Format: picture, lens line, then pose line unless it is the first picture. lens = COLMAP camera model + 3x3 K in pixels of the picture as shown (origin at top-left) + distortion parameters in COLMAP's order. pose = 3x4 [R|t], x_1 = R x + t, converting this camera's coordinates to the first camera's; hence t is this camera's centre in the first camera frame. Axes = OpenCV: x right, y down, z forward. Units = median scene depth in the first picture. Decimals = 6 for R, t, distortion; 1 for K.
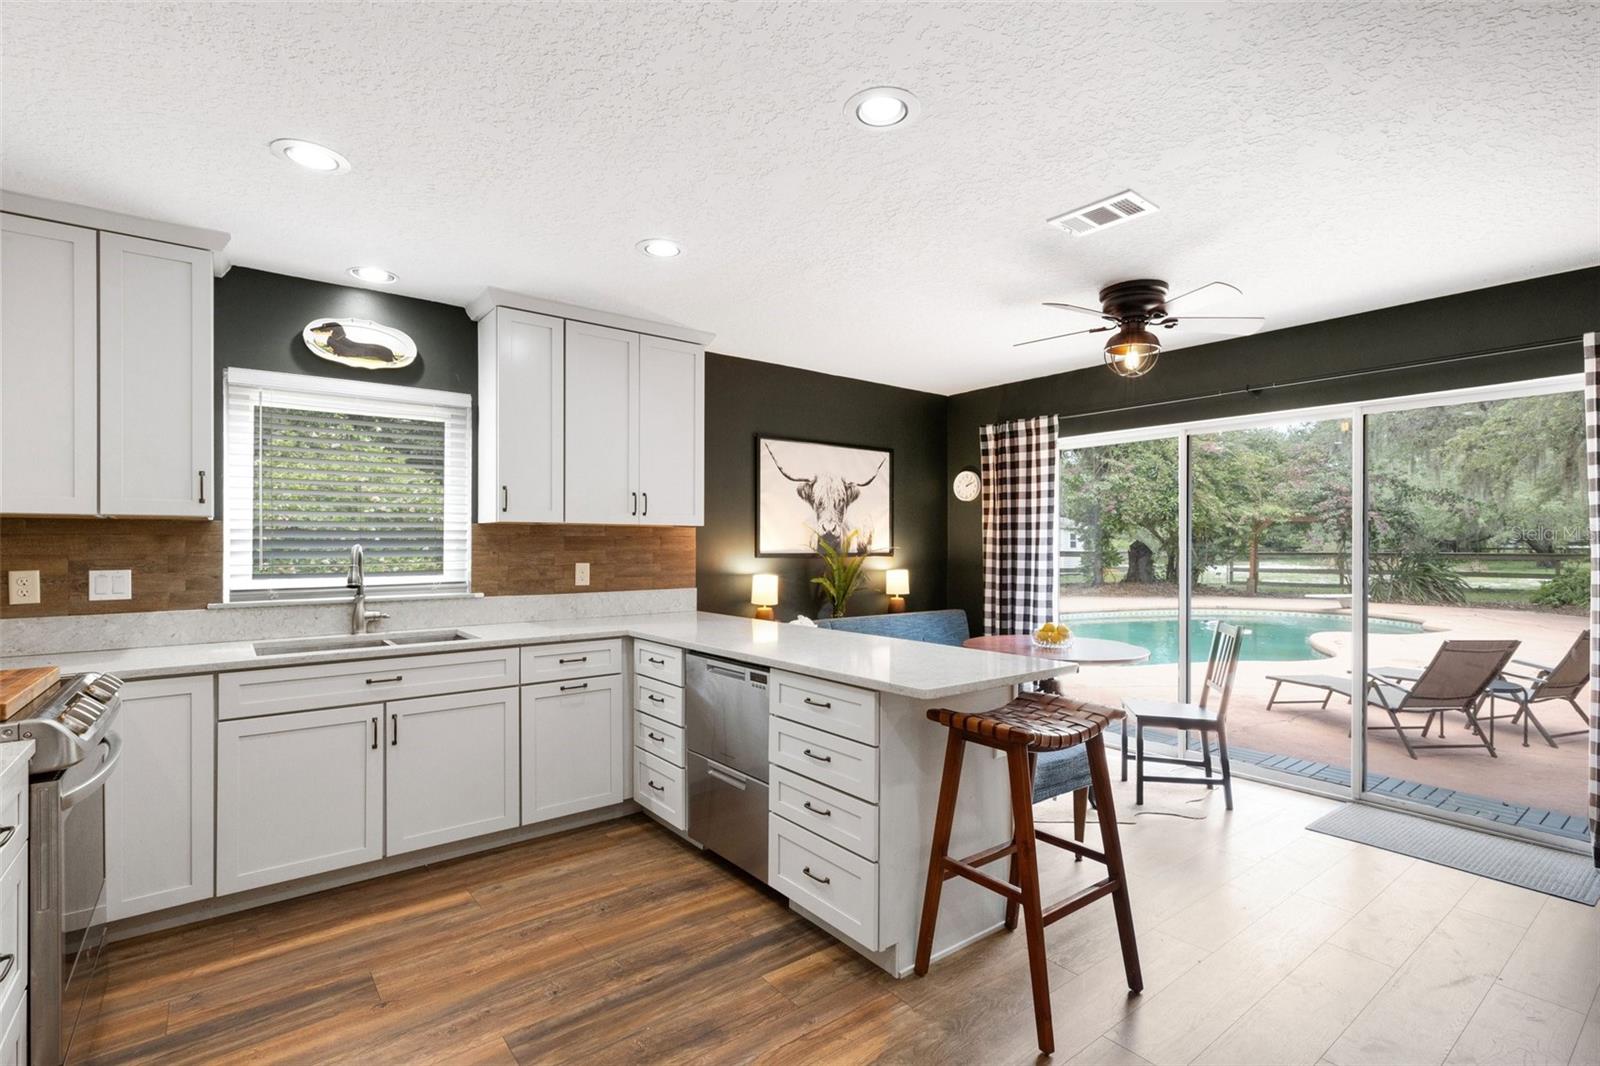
lens RADIAL K [[731.9, 0, 797.2], [0, 731.9, 537.7], [0, 0, 1]] dist [0.009242, 0.001312]
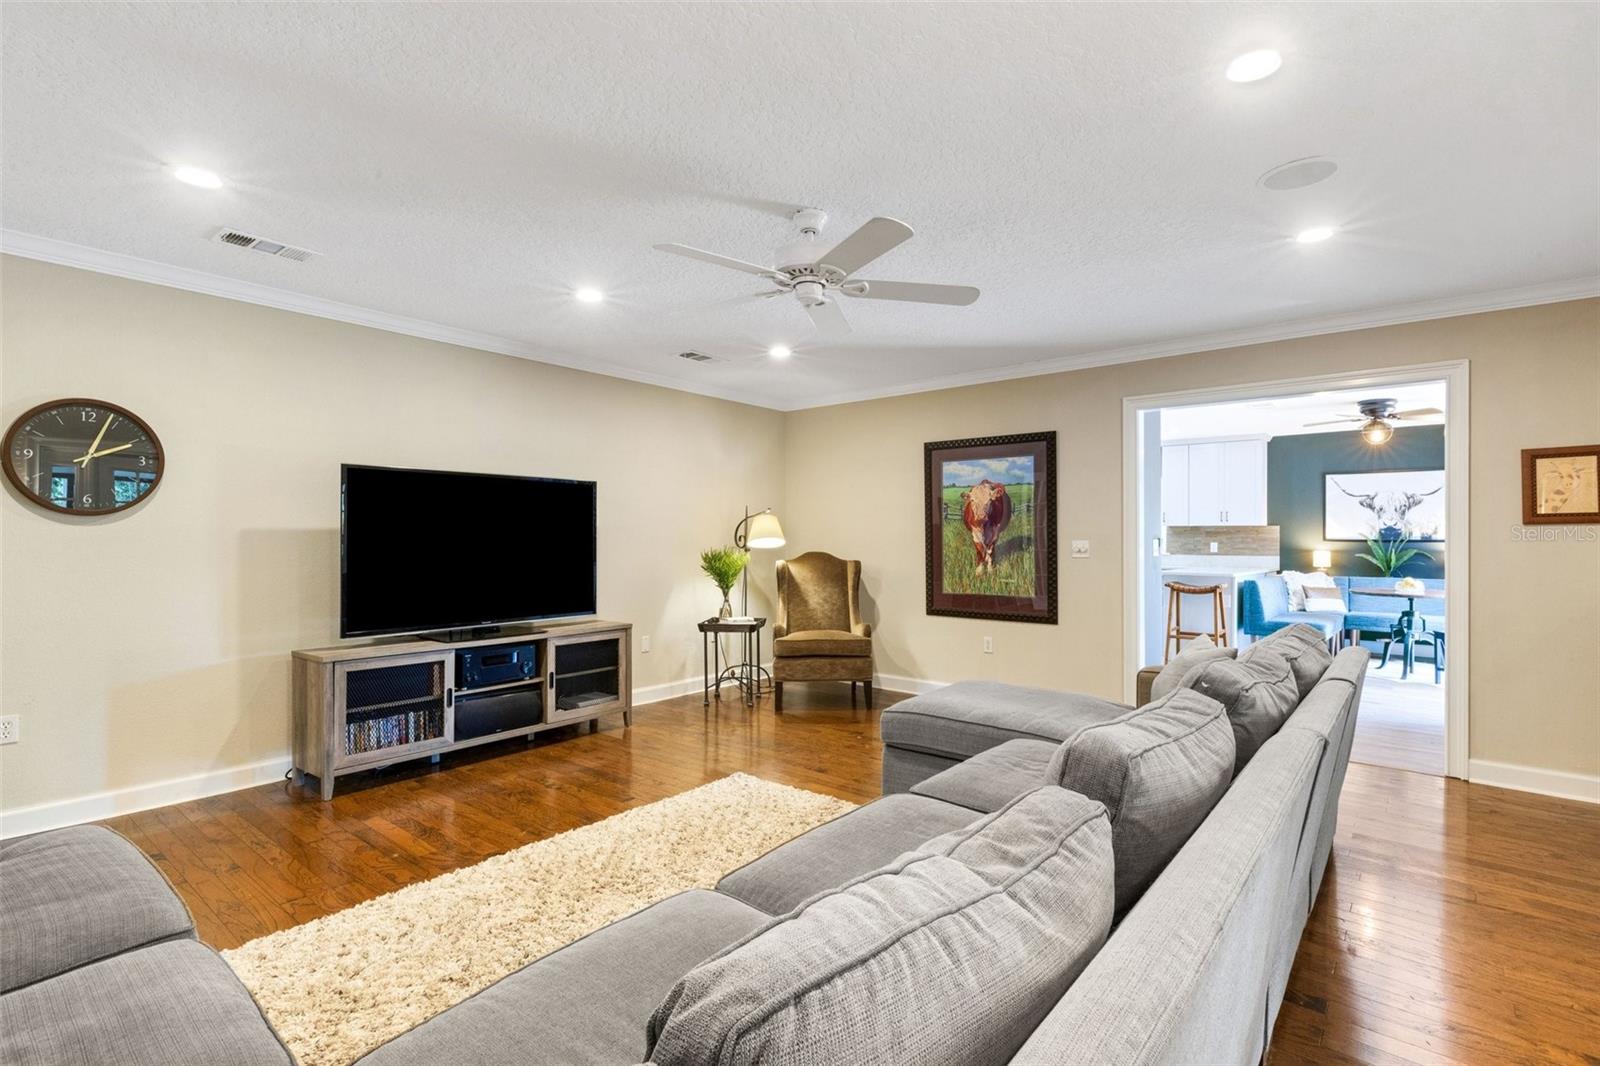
lens RADIAL K [[731.9, 0, 804.3], [0, 731.9, 536.4], [0, 0, 1]] dist [0.009242, 0.001312]
pose [[0.238681, -0.002399, -0.971095, 1.322484], [-0.000956, 0.999996, -0.002705, 0.019770], [0.971097, 0.001574, 0.238678, -0.631358]]
